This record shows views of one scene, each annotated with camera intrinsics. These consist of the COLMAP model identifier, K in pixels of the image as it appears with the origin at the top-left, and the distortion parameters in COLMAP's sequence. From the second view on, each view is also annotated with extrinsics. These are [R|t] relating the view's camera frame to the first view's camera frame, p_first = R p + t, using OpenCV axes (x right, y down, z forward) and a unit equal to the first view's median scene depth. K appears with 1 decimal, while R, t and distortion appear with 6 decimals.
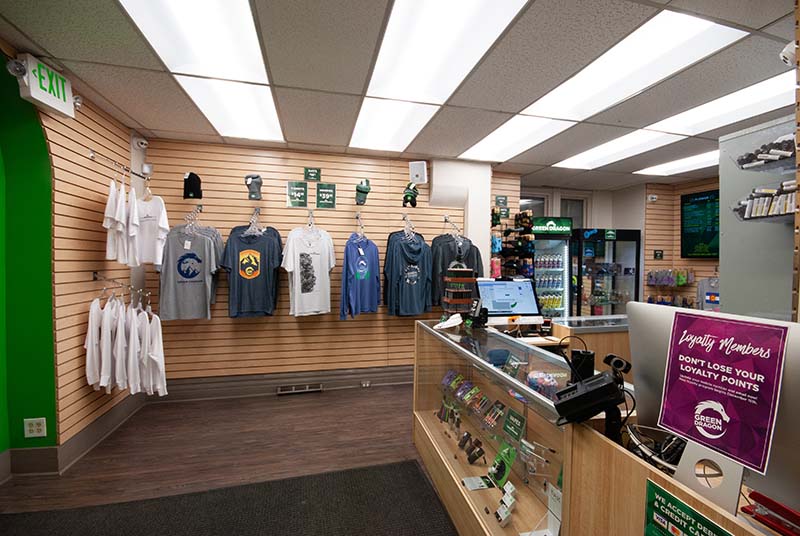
lens RADIAL K [[354.8, 0, 404.0], [0, 354.8, 269.4], [0, 0, 1]] dist [0.002116, -0.001092]
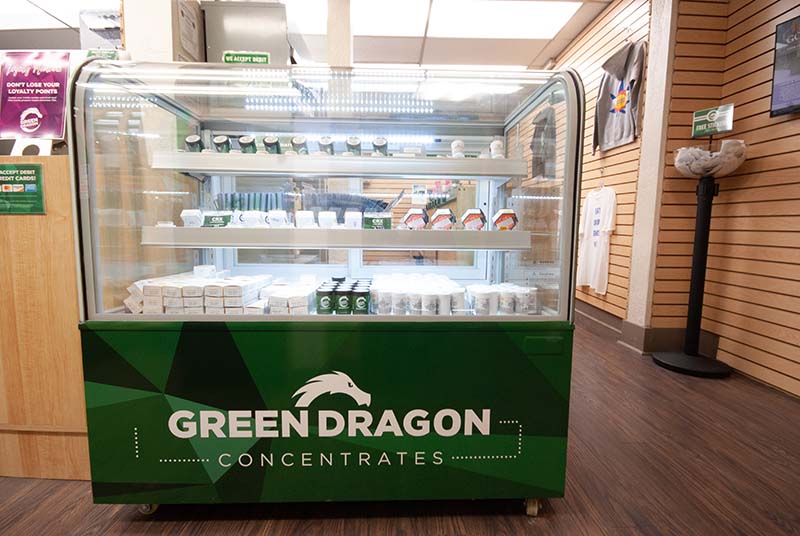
lens RADIAL K [[389.4, 0, 402.4], [0, 389.4, 267.5], [0, 0, 1]] dist [-0.015978, -0.001952]
pose [[0.227375, -0.102883, 0.968357, -0.055664], [0.018433, 0.994680, 0.101352, 0.143045], [-0.973633, -0.005195, 0.228062, -0.130776]]
